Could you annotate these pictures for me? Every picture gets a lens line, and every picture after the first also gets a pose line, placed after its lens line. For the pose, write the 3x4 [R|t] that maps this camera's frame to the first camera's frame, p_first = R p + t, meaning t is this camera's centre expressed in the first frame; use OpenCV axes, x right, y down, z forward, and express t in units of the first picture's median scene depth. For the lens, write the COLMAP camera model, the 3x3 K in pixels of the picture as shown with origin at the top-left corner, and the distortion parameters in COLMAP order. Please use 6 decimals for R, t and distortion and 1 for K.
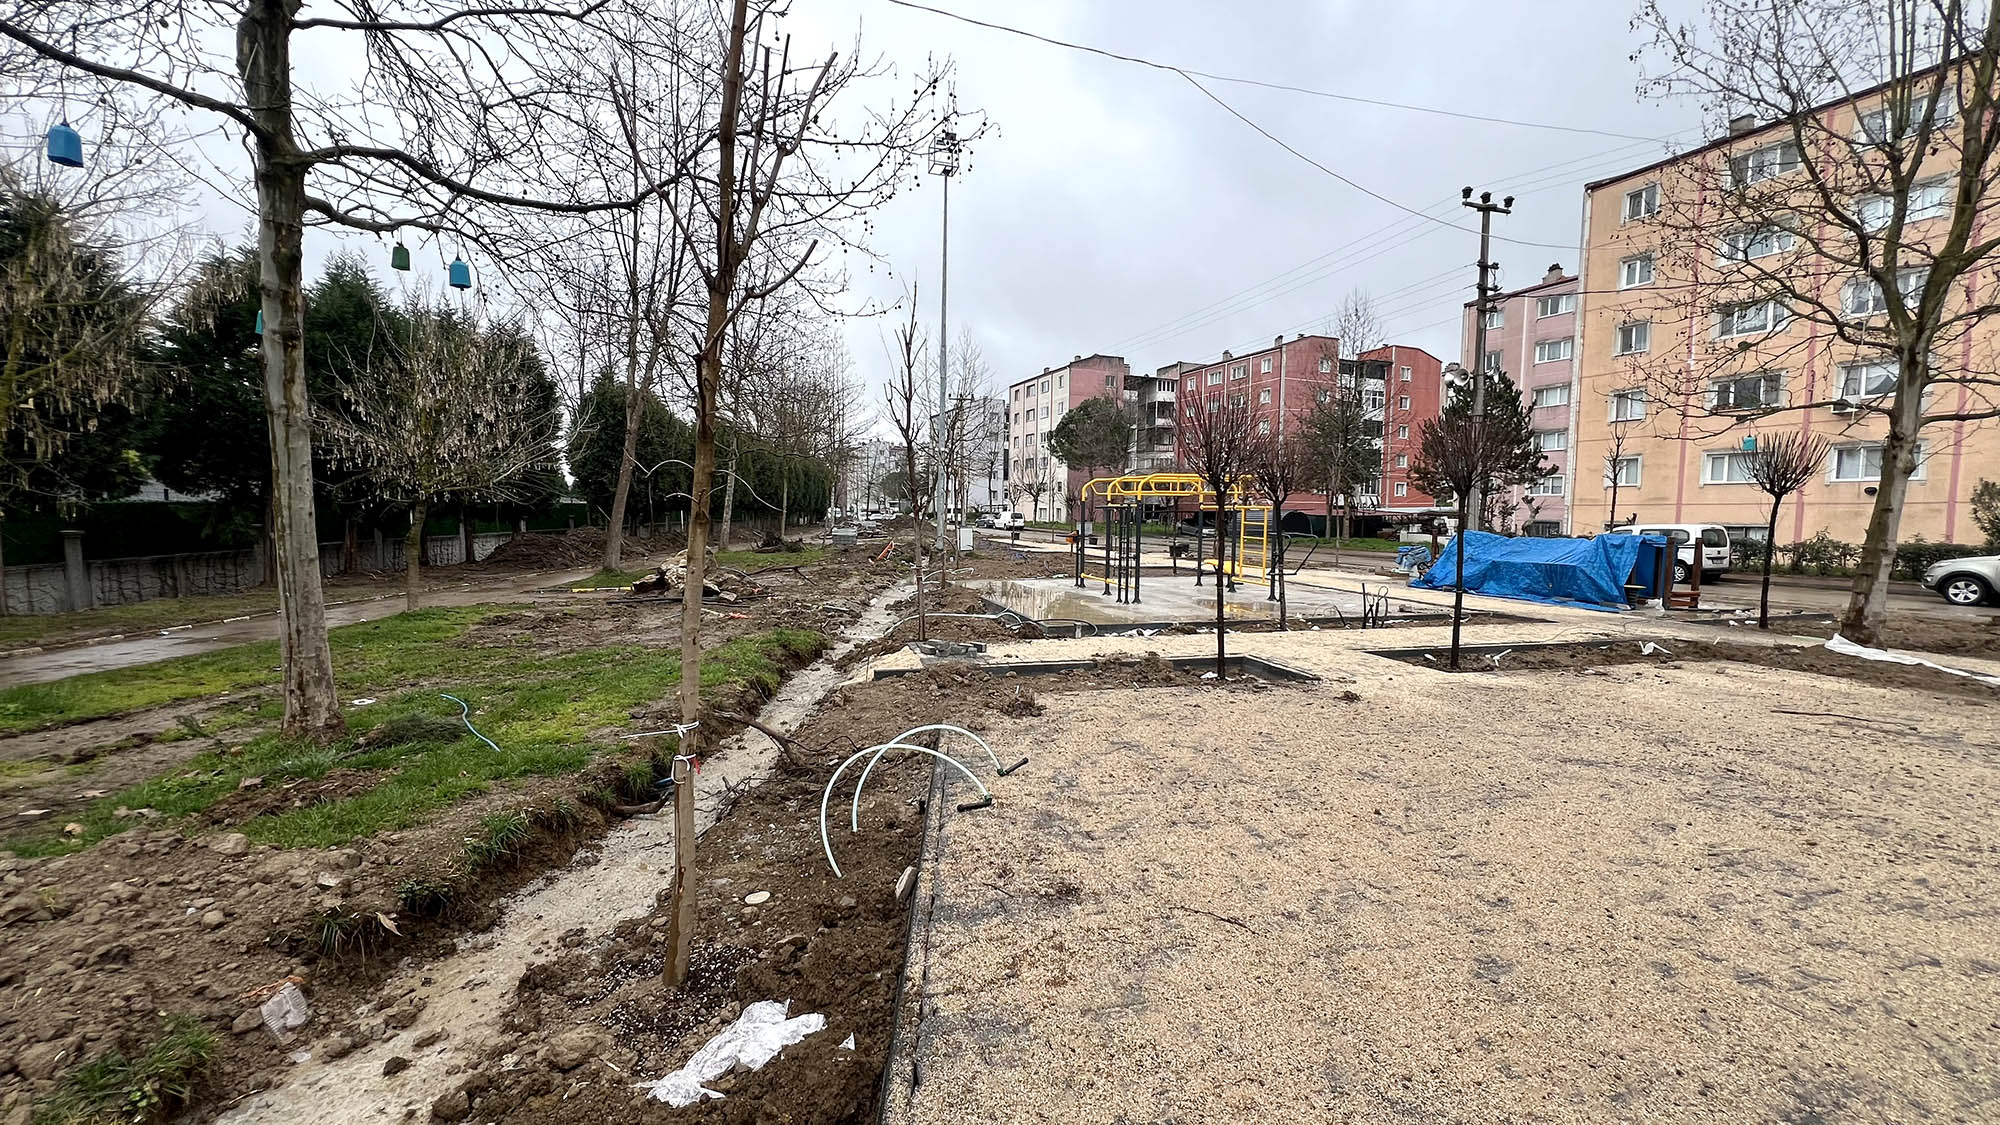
lens RADIAL K [[833.9, 0, 990.6], [0, 833.9, 573.7], [0, 0, 1]] dist [0.000255, -0.000023]
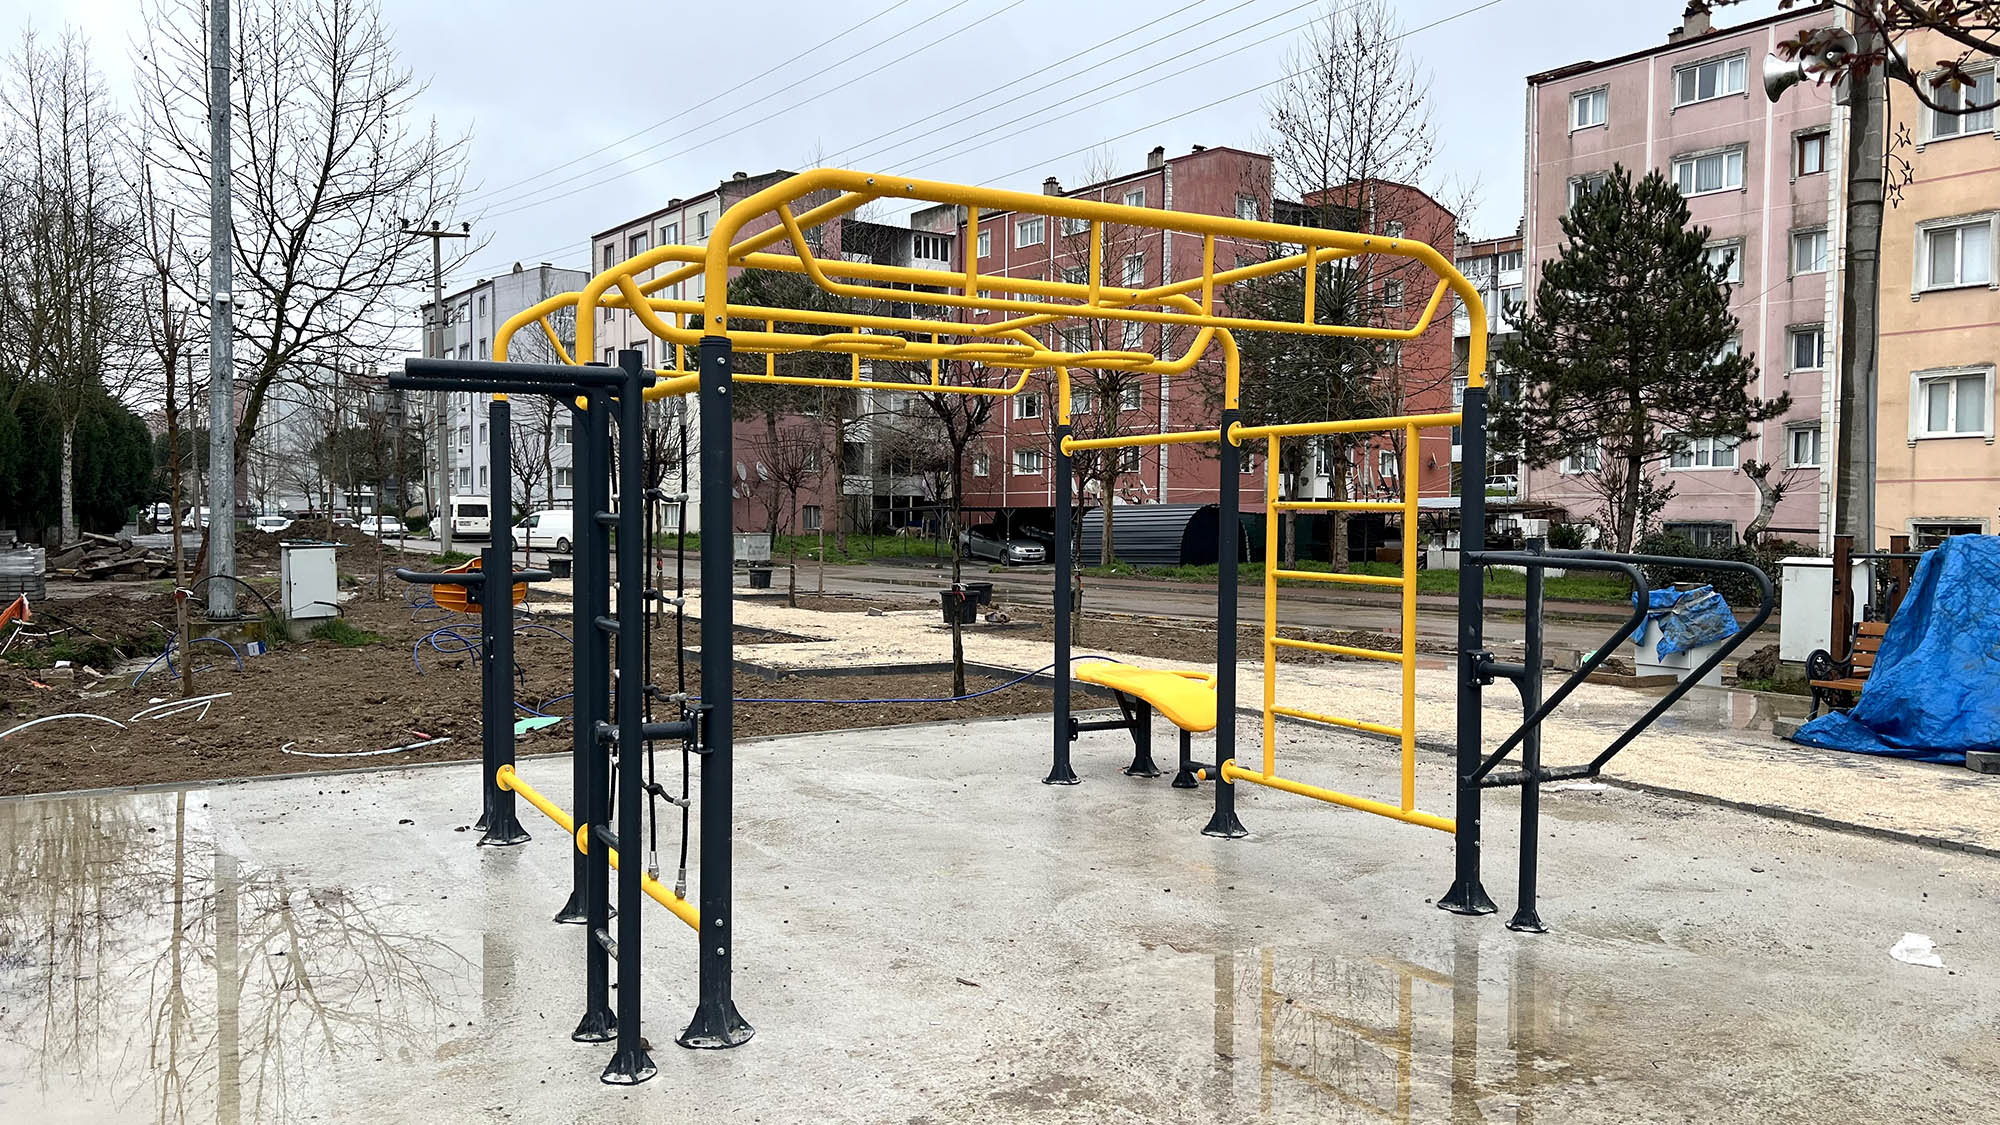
lens RADIAL K [[1593.1, 0, 999.4], [0, 1593.1, 565.7], [0, 0, 1]] dist [-0.001226, -0.000369]
pose [[0.970175, -0.012365, 0.242090, 0.045321], [0.022853, 0.998916, -0.040559, -0.010007], [-0.241326, 0.044882, 0.969406, 0.205055]]
